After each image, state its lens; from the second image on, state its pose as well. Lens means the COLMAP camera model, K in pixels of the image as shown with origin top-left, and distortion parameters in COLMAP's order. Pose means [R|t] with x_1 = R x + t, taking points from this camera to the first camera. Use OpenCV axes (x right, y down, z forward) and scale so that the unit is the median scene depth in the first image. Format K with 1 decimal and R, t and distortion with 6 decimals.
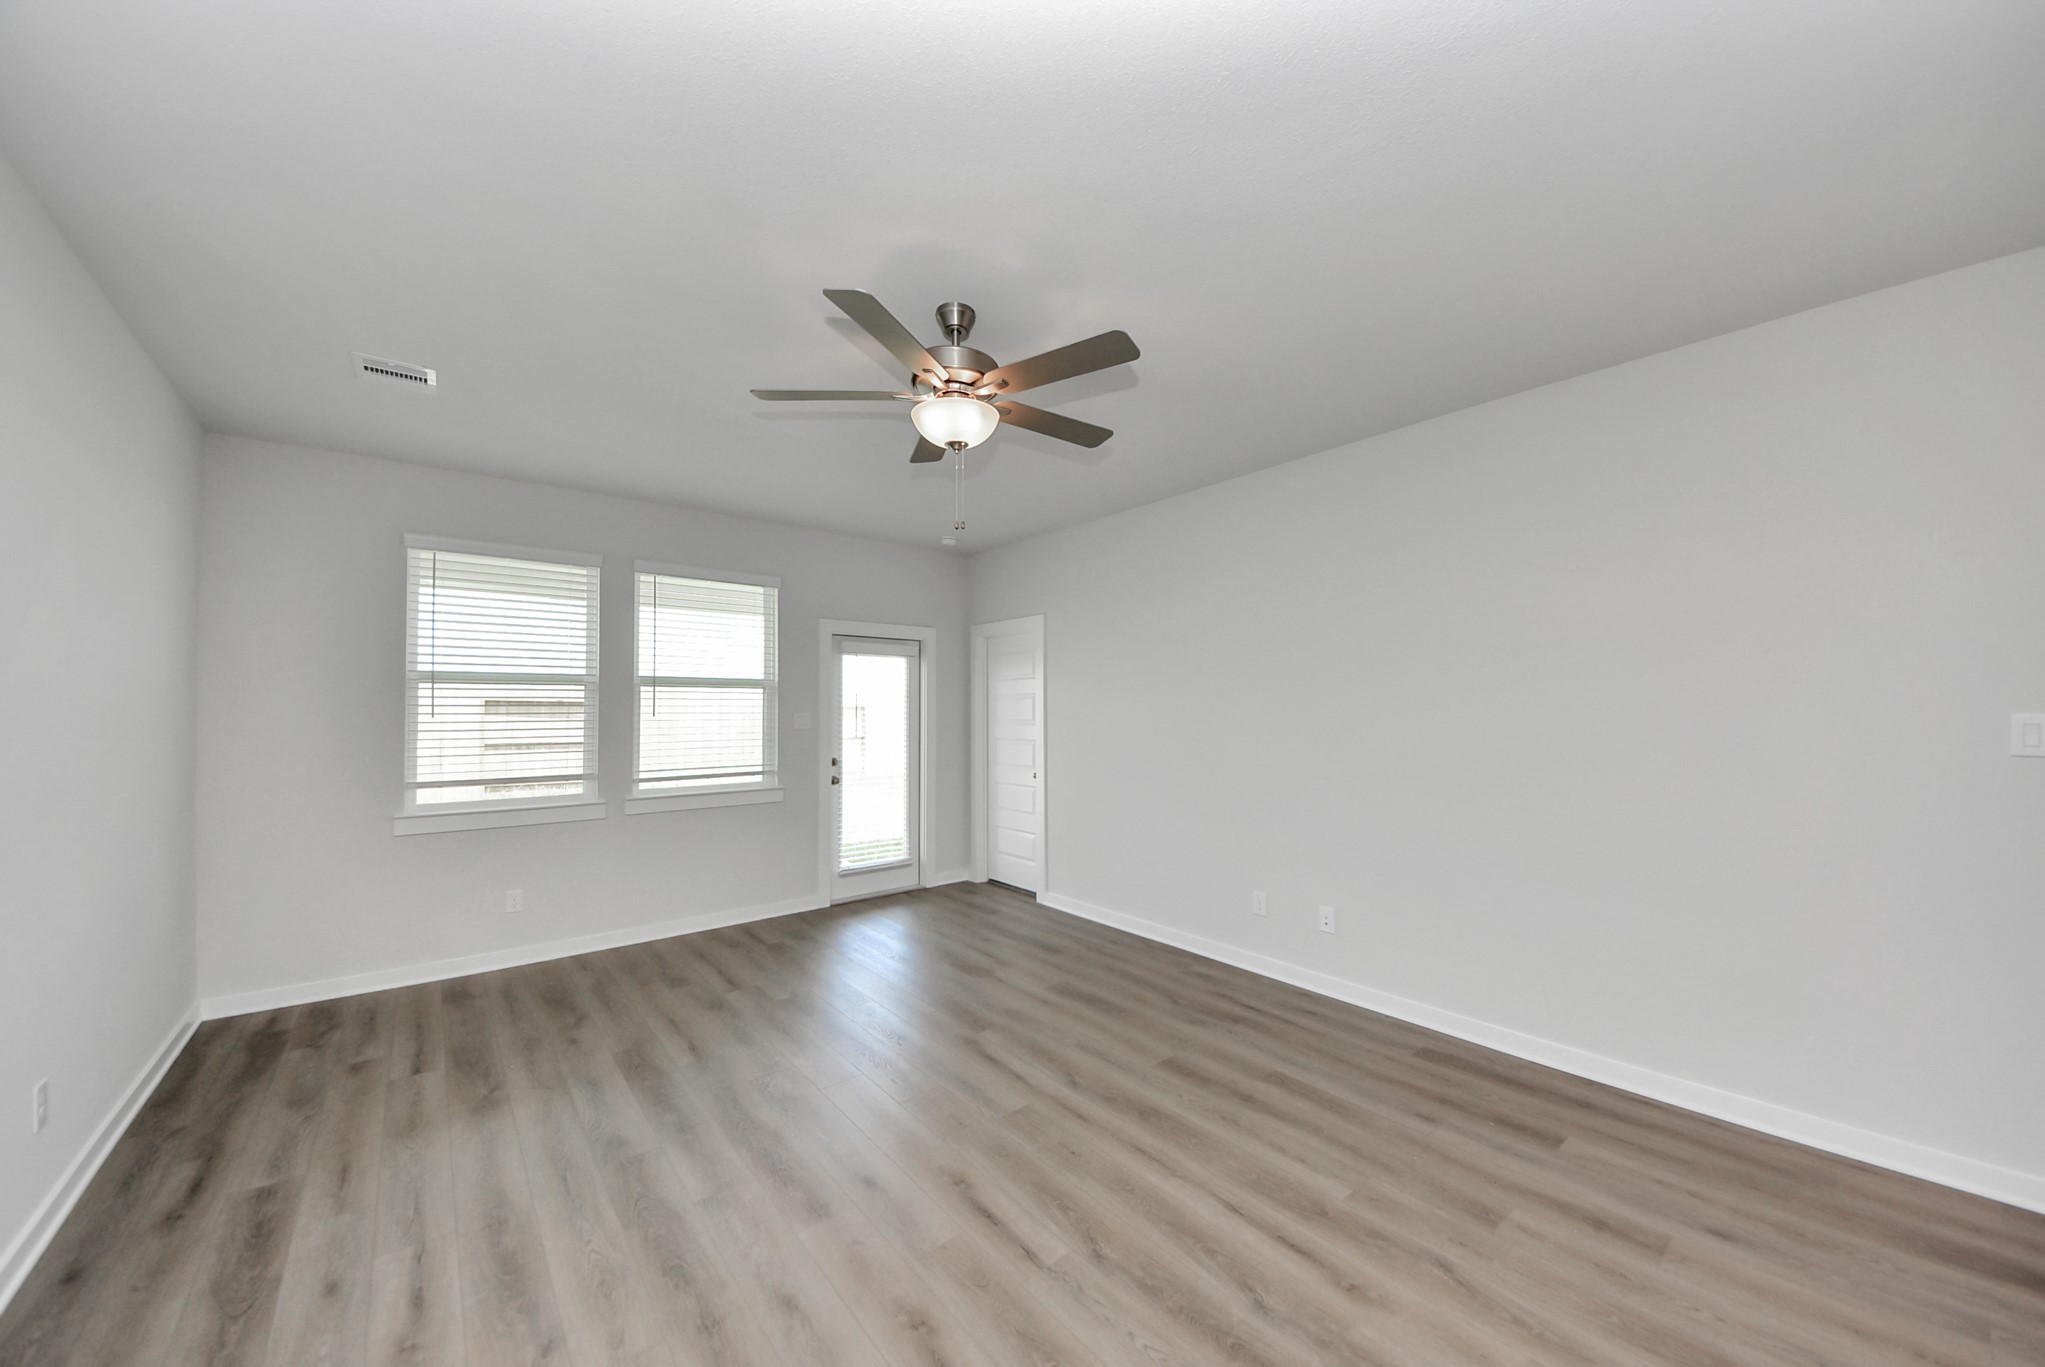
lens RADIAL K [[739.8, 0, 1048.0], [0, 739.8, 684.8], [0, 0, 1]] dist [0.003640, -0.002134]
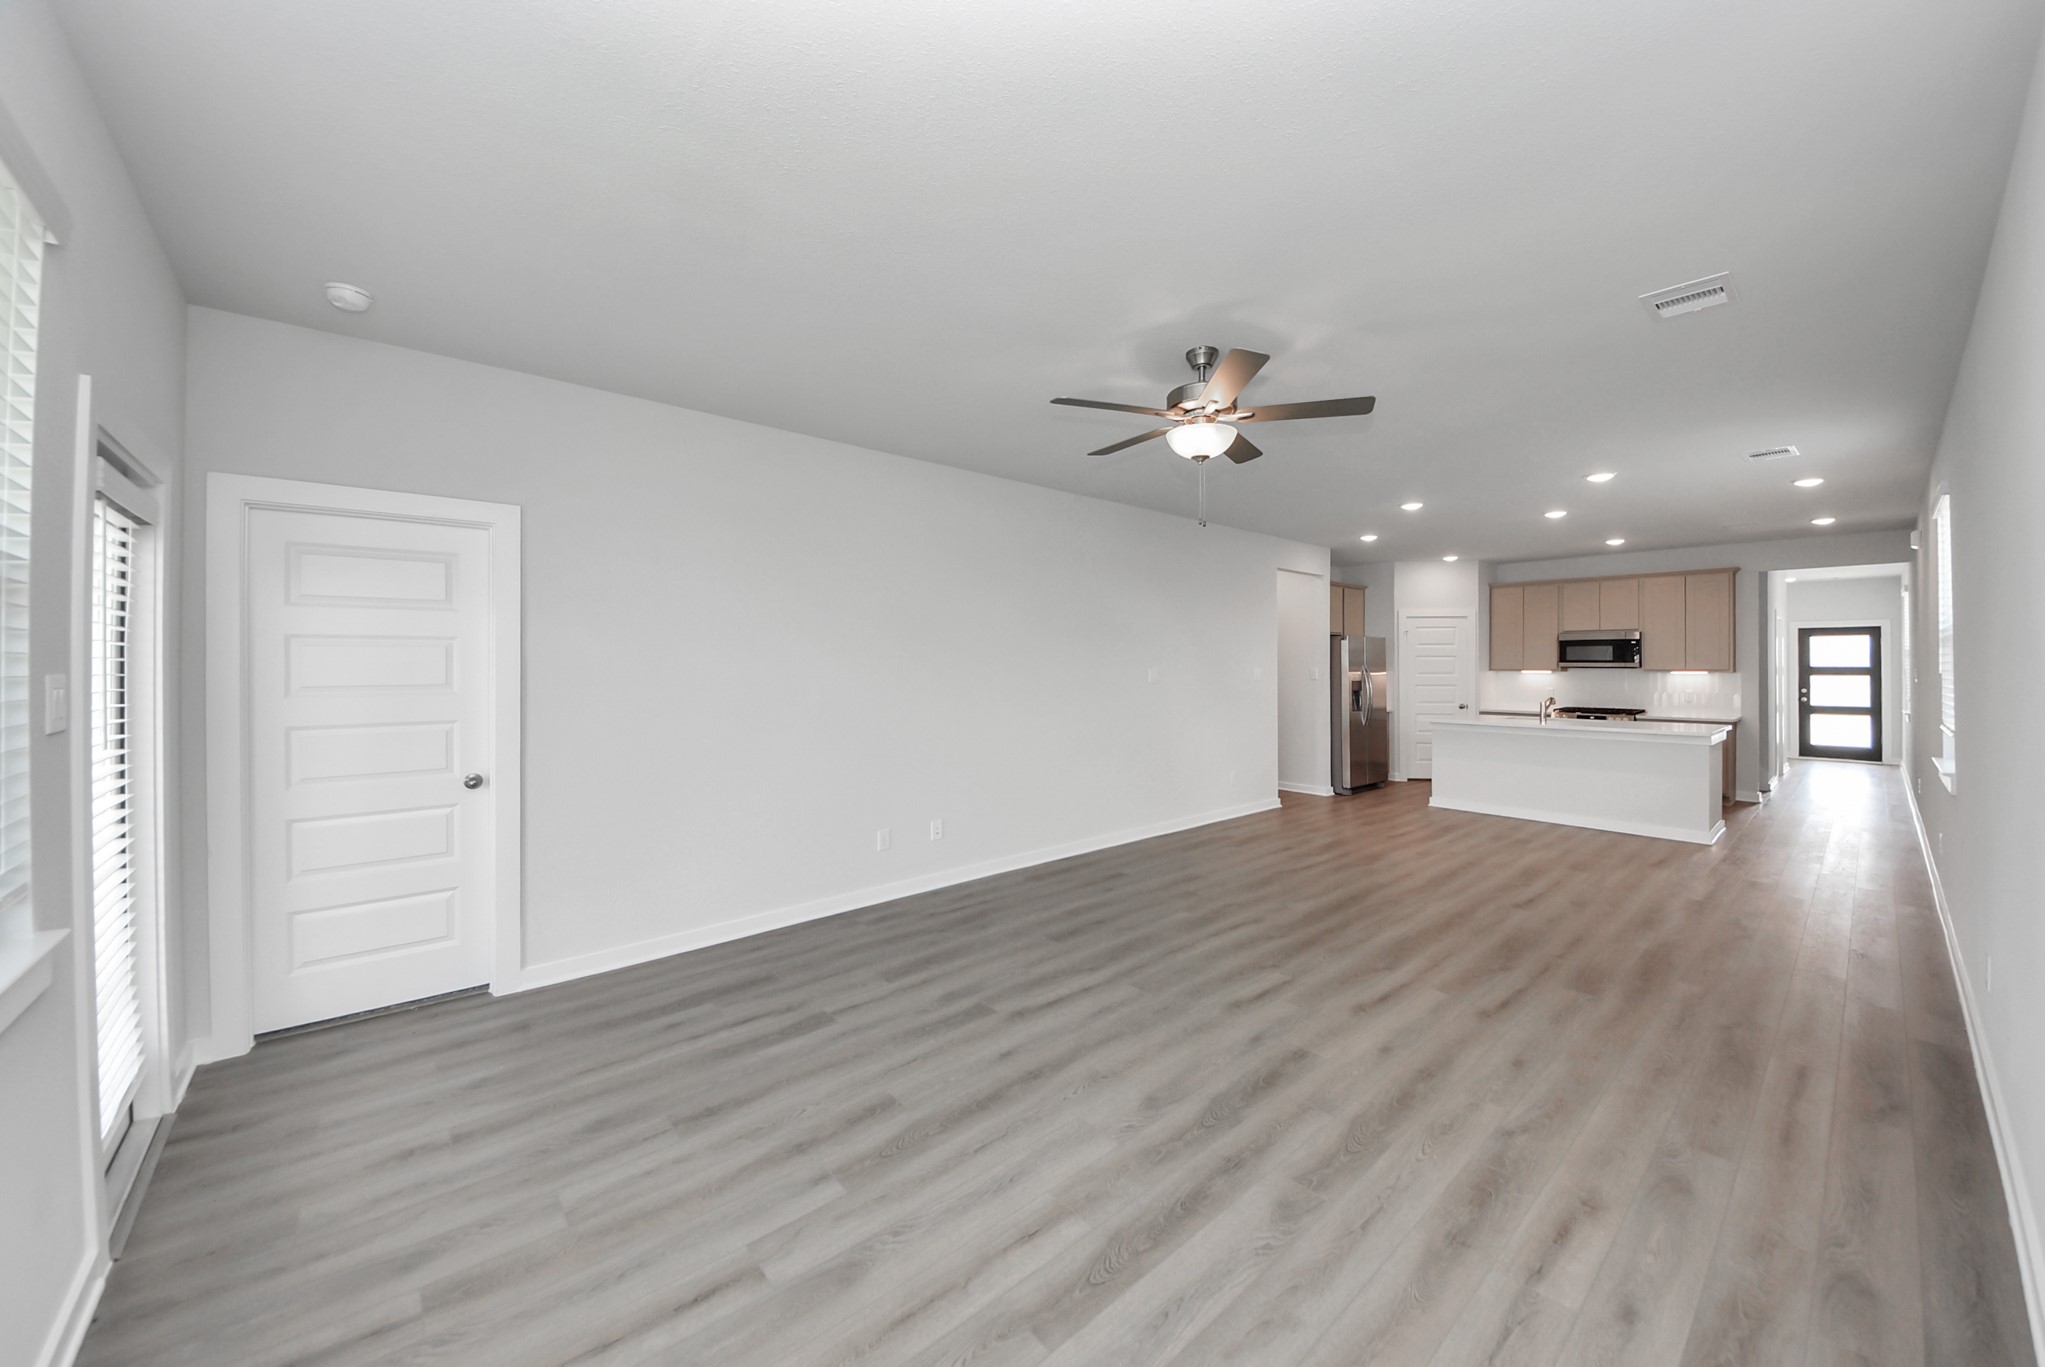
lens RADIAL K [[739.8, 0, 1021.4], [0, 739.8, 673.4], [0, 0, 1]] dist [0.003640, -0.002134]
pose [[-0.015034, -0.008773, 0.999848, -0.846826], [-0.023348, 0.999692, 0.008420, 0.024624], [-0.999614, -0.023217, -0.015234, 0.811681]]
